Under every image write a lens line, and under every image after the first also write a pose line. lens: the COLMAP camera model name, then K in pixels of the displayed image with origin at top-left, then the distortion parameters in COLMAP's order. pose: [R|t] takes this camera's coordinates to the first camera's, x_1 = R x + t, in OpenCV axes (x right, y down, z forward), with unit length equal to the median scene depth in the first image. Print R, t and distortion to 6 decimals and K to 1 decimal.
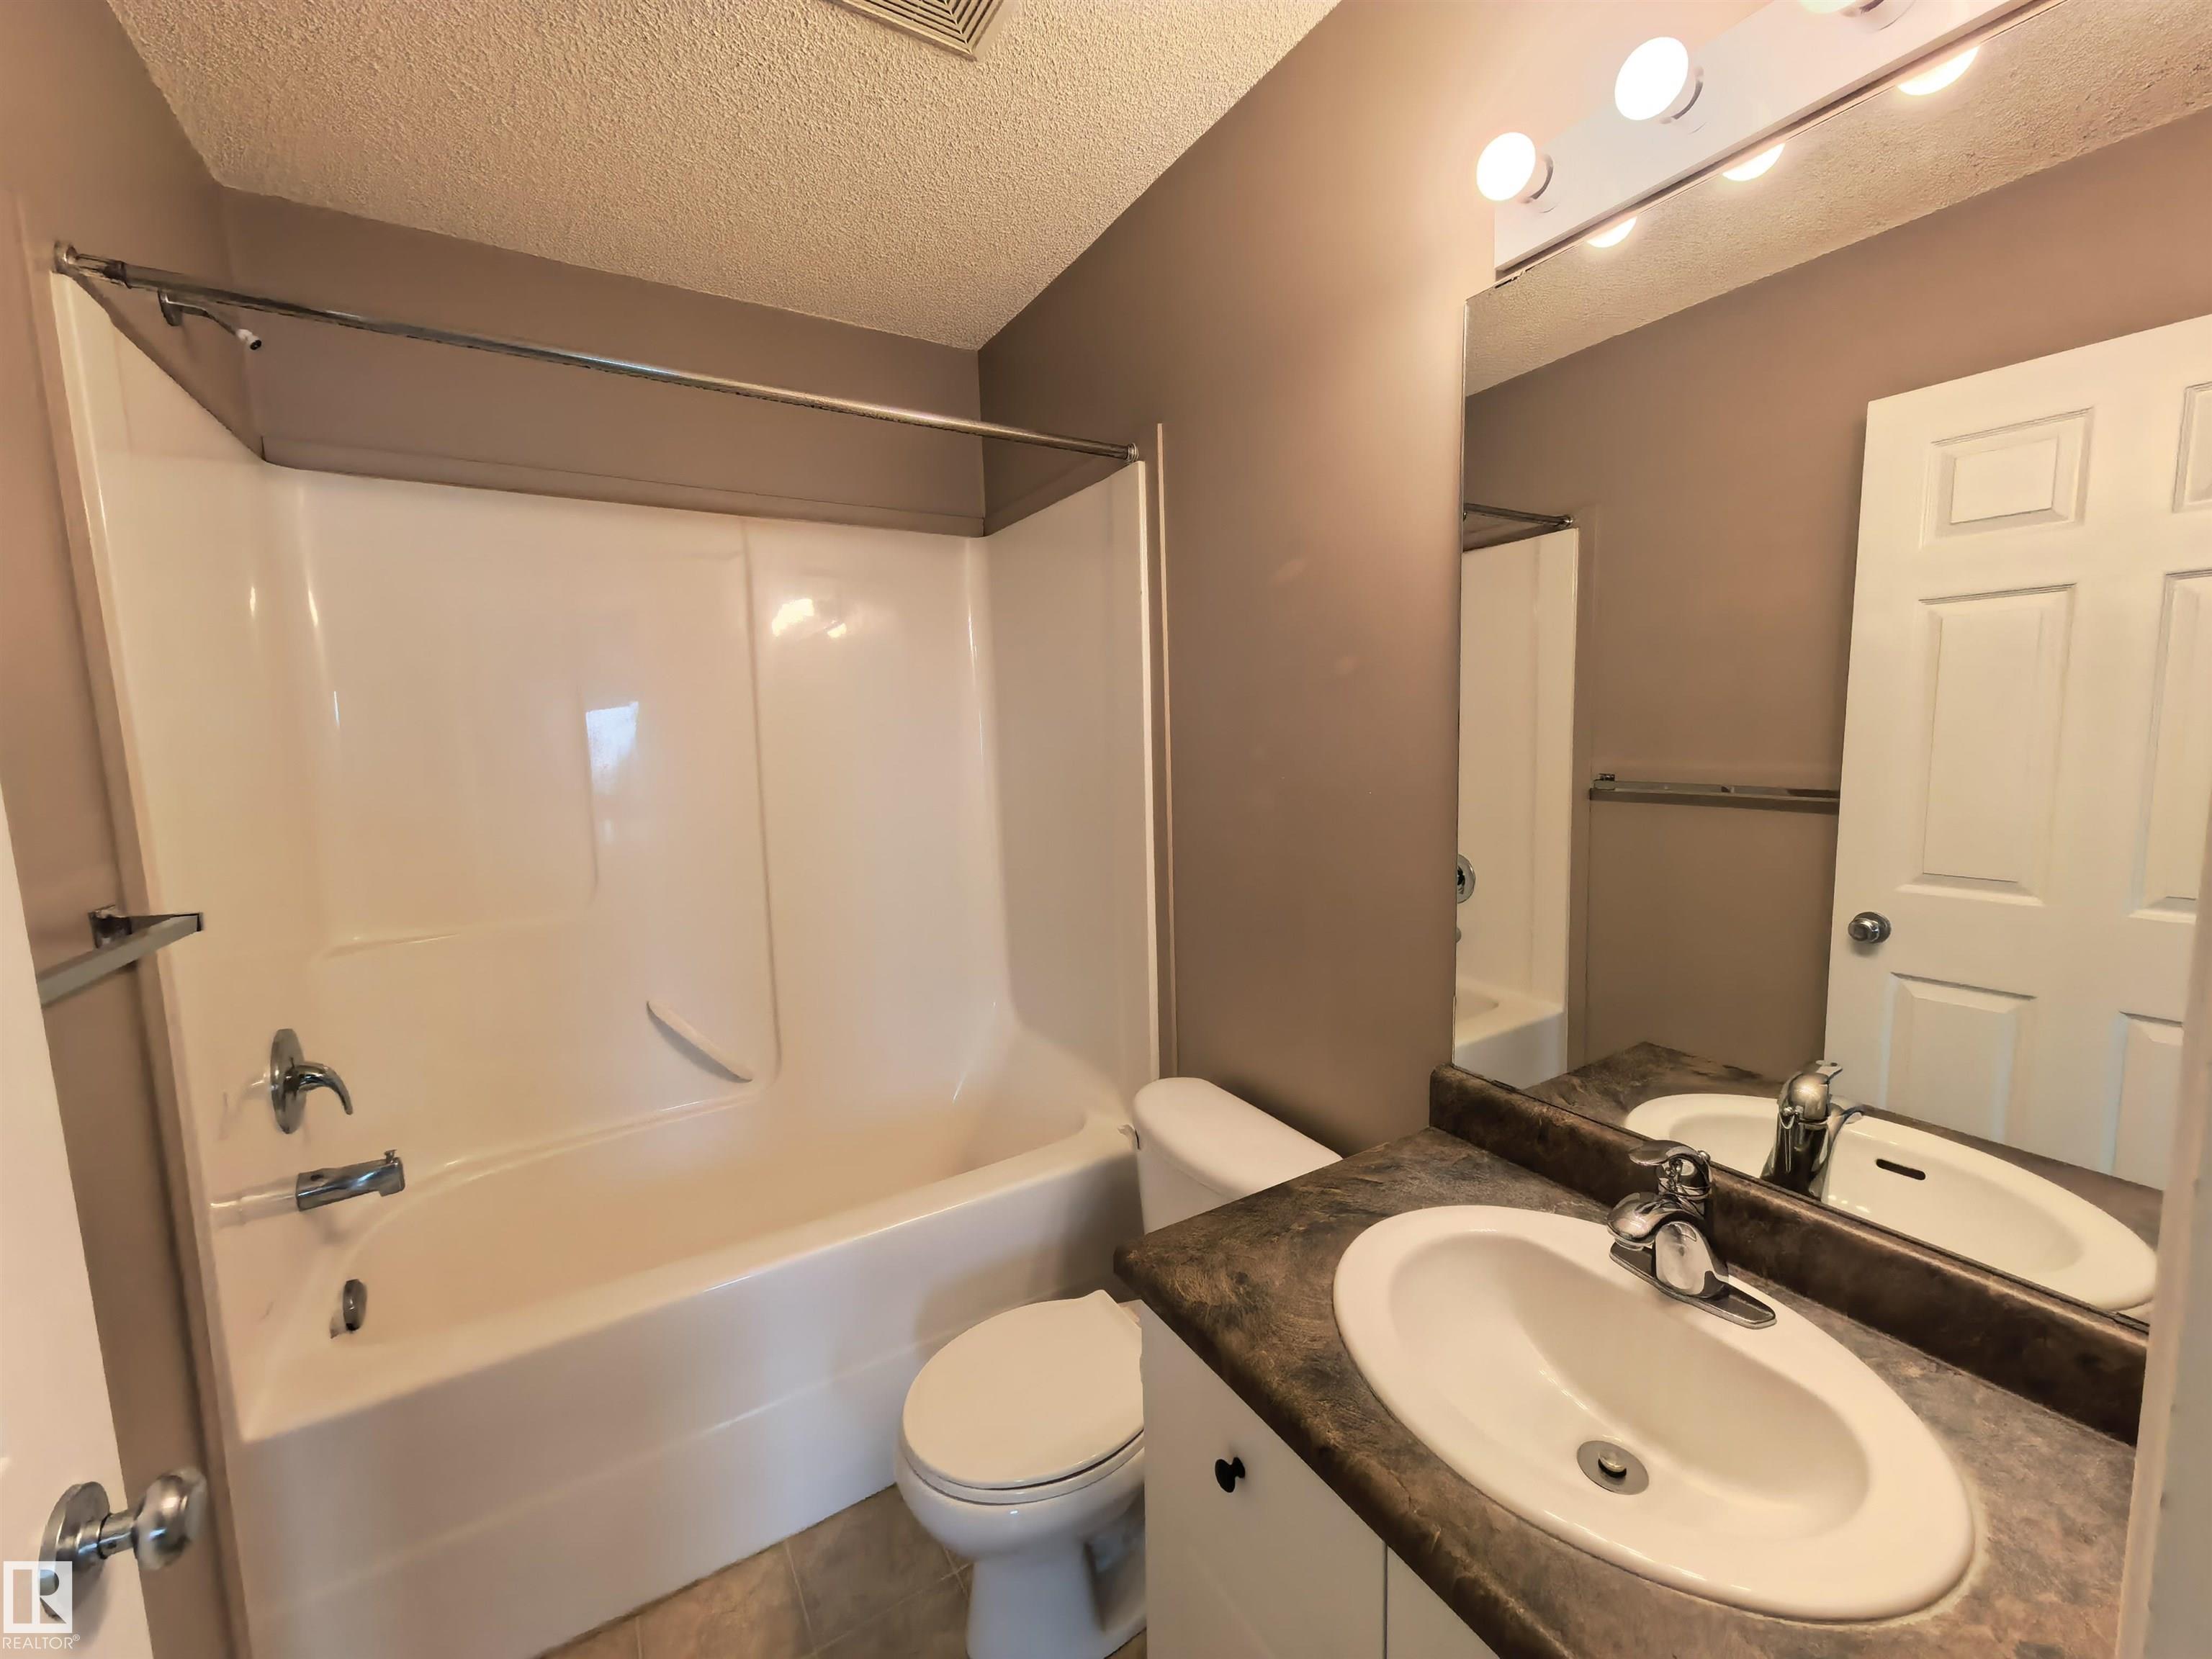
lens RADIAL K [[878.7, 0, 1117.8], [0, 878.7, 824.8], [0, 0, 1]] dist [0.000731, 0.005389]
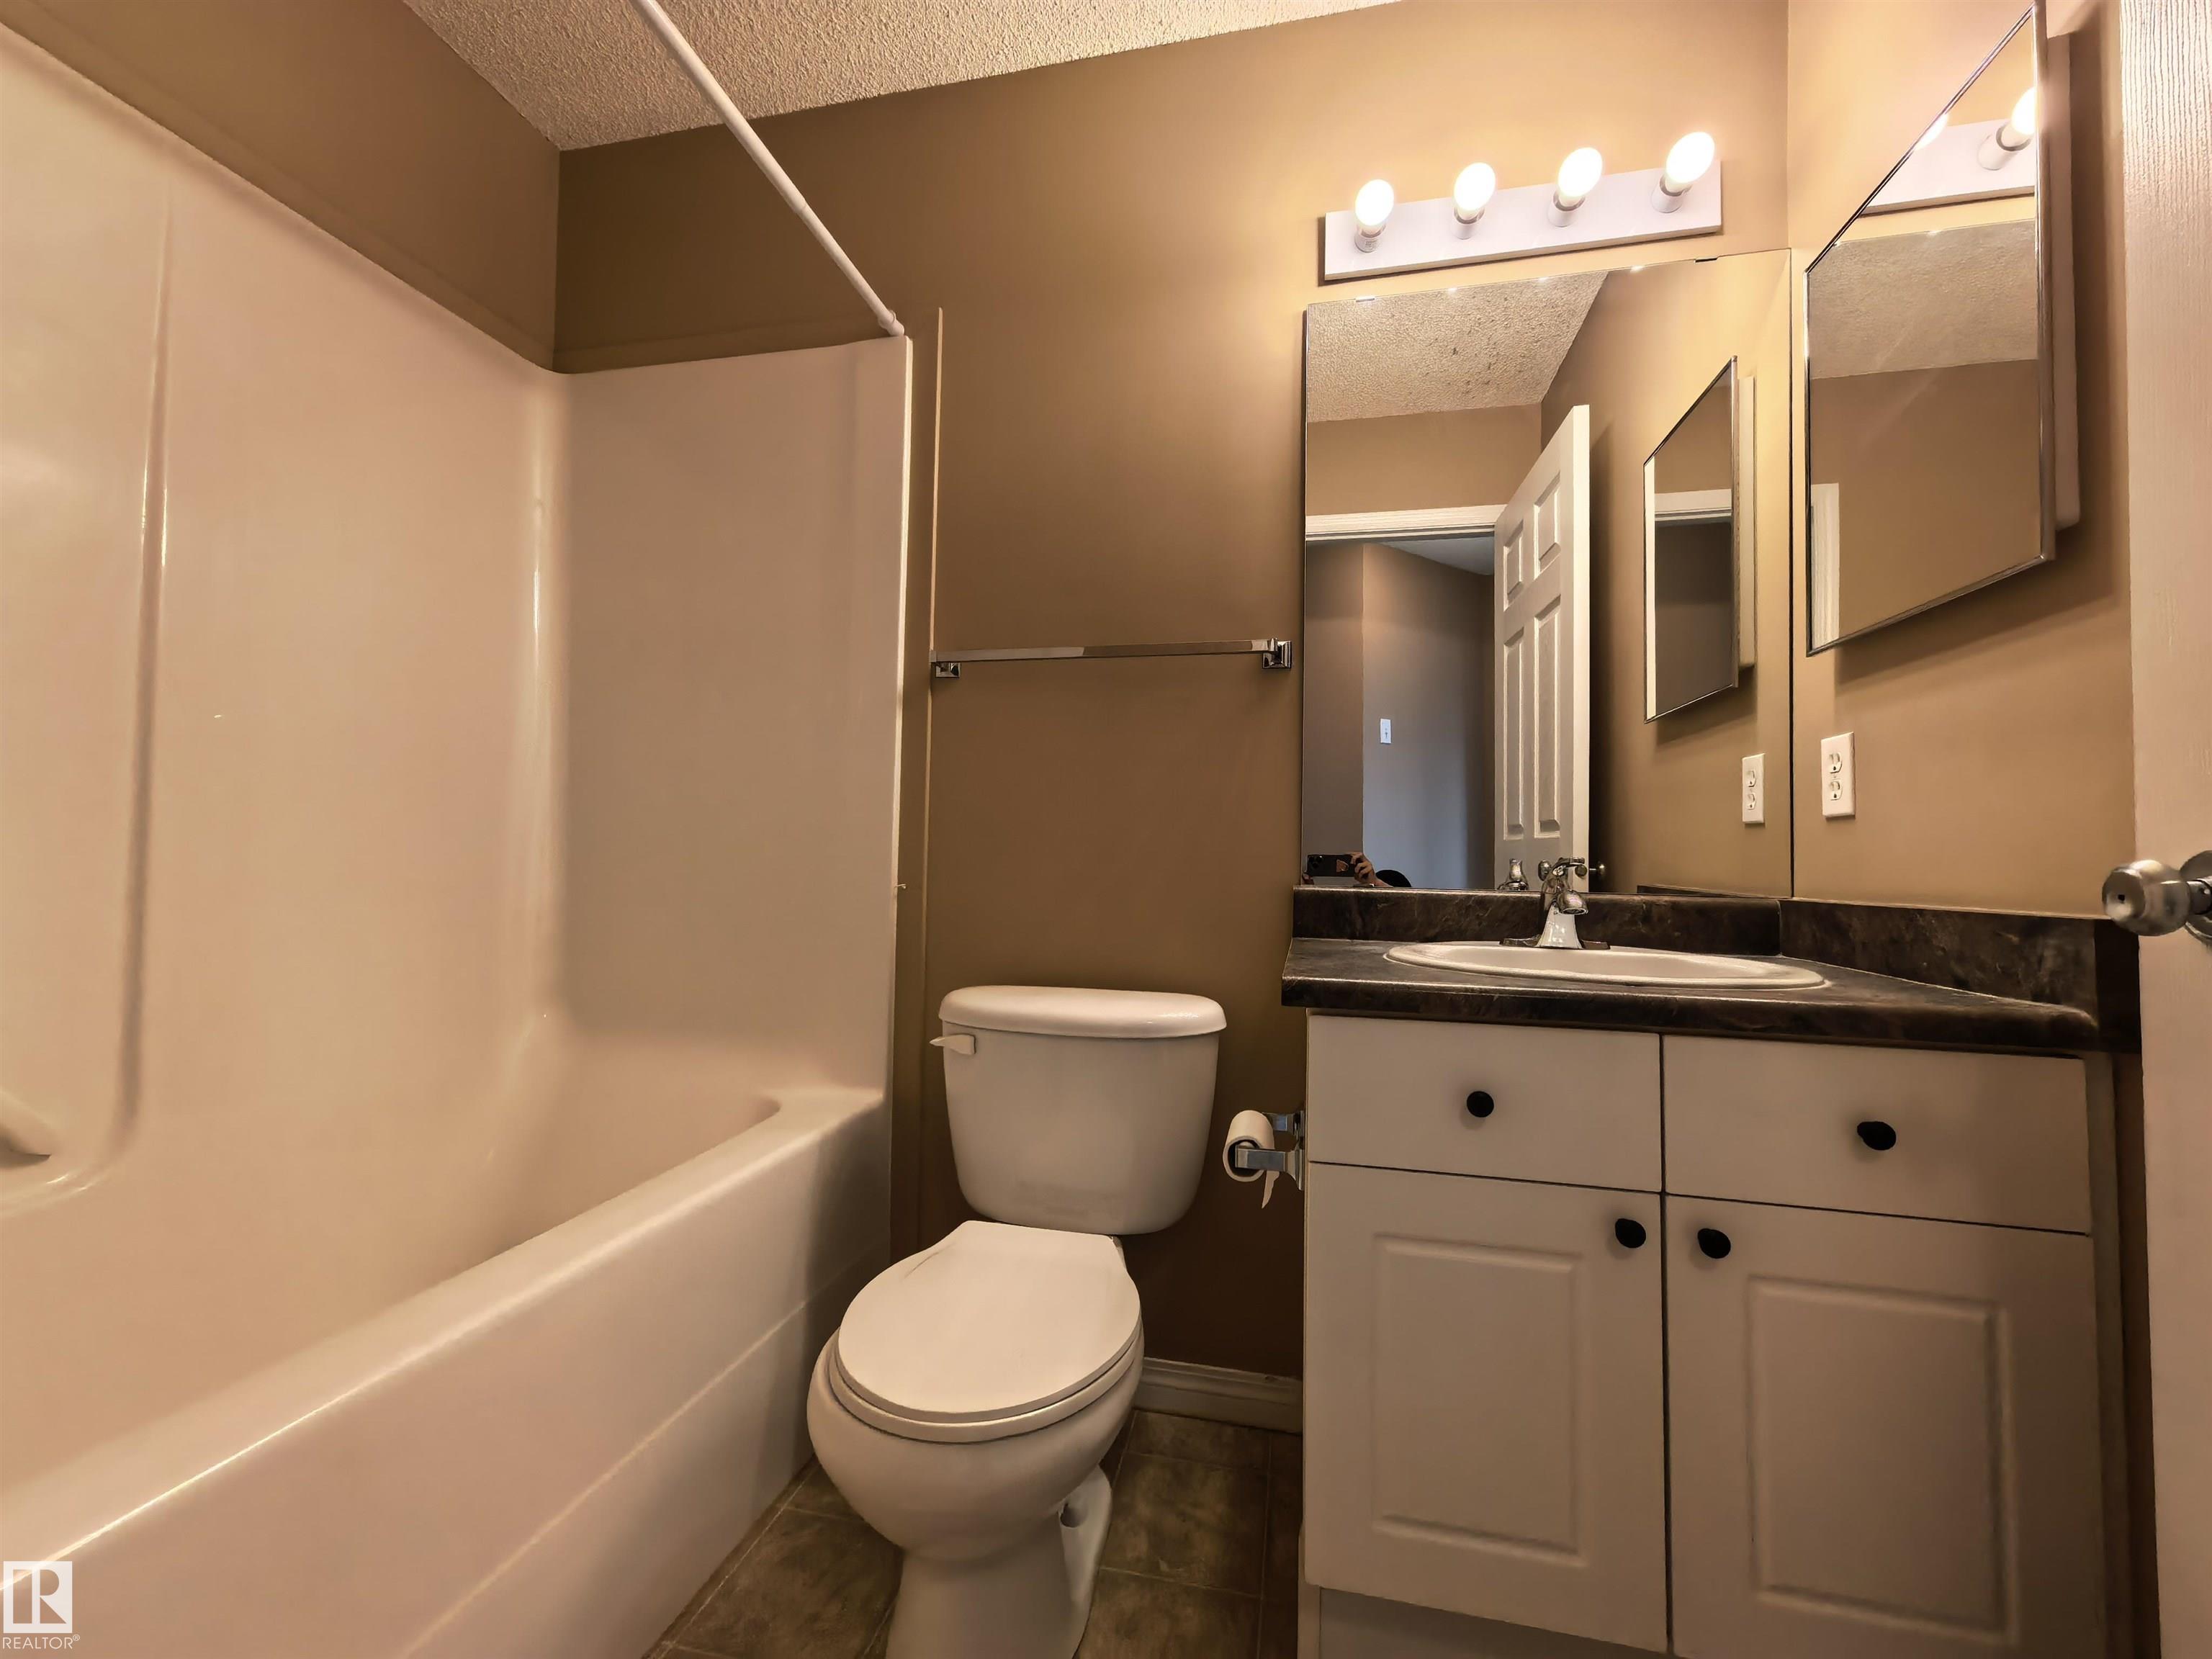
lens RADIAL K [[878.7, 0, 1117.8], [0, 878.7, 824.8], [0, 0, 1]] dist [0.000731, 0.005389]
pose [[0.691775, 0.071582, 0.718556, -0.419217], [0.040843, 0.989603, -0.137904, 0.225334], [-0.720957, 0.124747, 0.681660, 0.238683]]
